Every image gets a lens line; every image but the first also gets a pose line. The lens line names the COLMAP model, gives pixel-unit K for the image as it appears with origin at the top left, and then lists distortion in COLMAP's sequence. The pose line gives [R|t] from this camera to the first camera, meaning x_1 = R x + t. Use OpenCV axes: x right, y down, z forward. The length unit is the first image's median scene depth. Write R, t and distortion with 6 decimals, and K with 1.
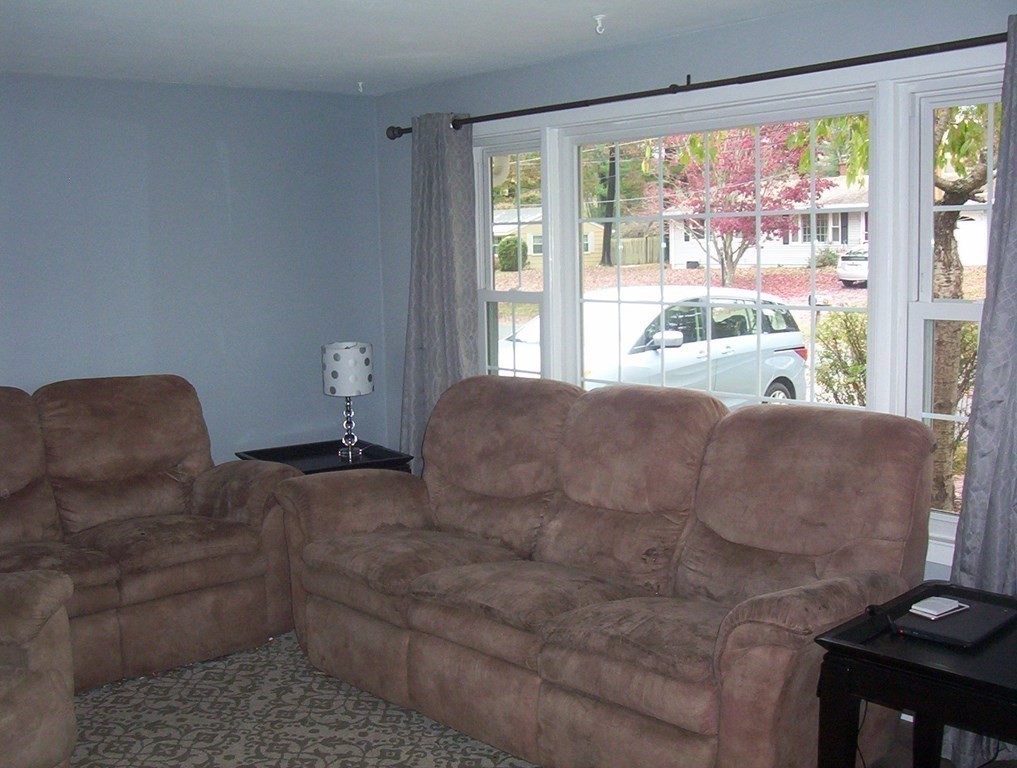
lens RADIAL K [[1106.1, 0, 502.7], [0, 1106.1, 386.8], [0, 0, 1]] dist [-0.193140, 0.198913]
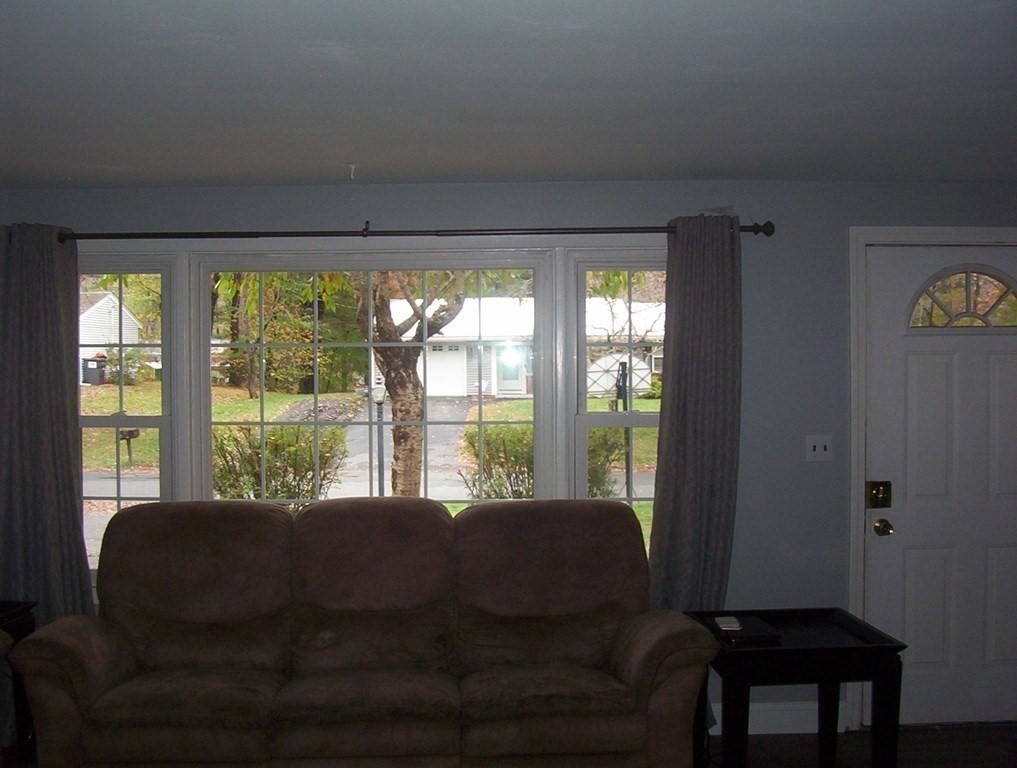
lens RADIAL K [[1106.1, 0, 502.7], [0, 1106.1, 386.8], [0, 0, 1]] dist [-0.193140, 0.198913]
pose [[0.658045, 0.001400, 0.752977, -0.623655], [0.077990, 0.994493, -0.070007, -0.024919], [-0.748928, 0.104792, 0.654312, 0.163811]]
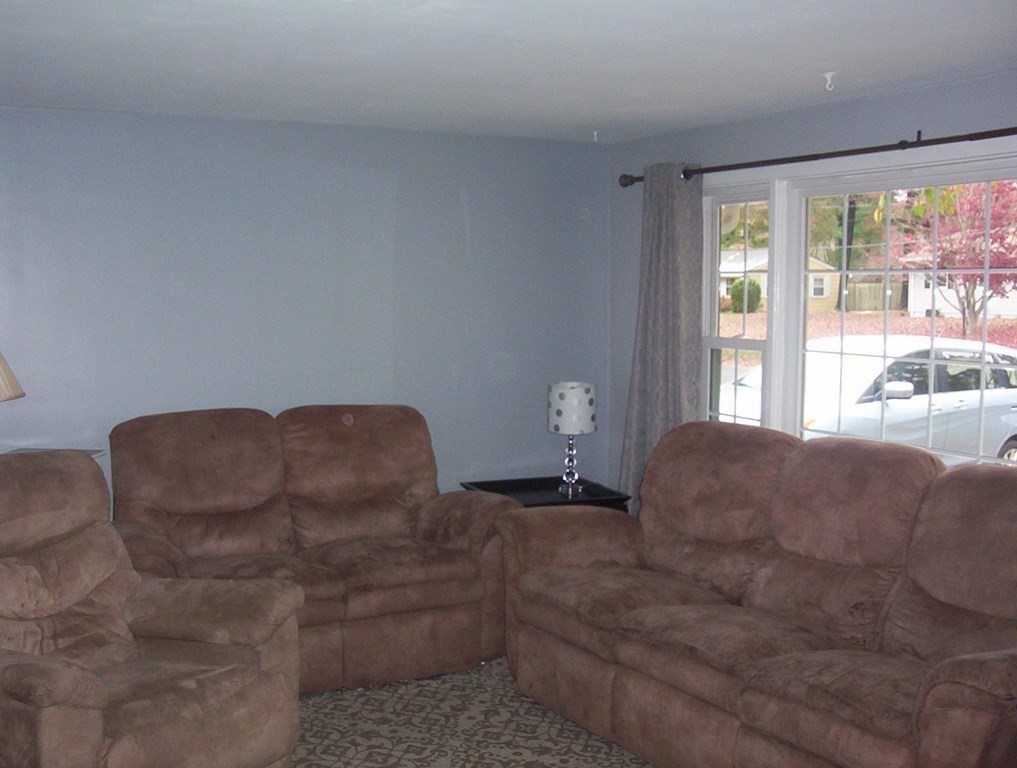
lens RADIAL K [[1106.1, 0, 502.7], [0, 1106.1, 386.8], [0, 0, 1]] dist [-0.193140, 0.198913]
pose [[0.977956, 0.044936, -0.203916, 0.008154], [-0.051834, 0.998246, -0.028607, -0.003869], [0.202273, 0.038547, 0.978570, -0.036194]]
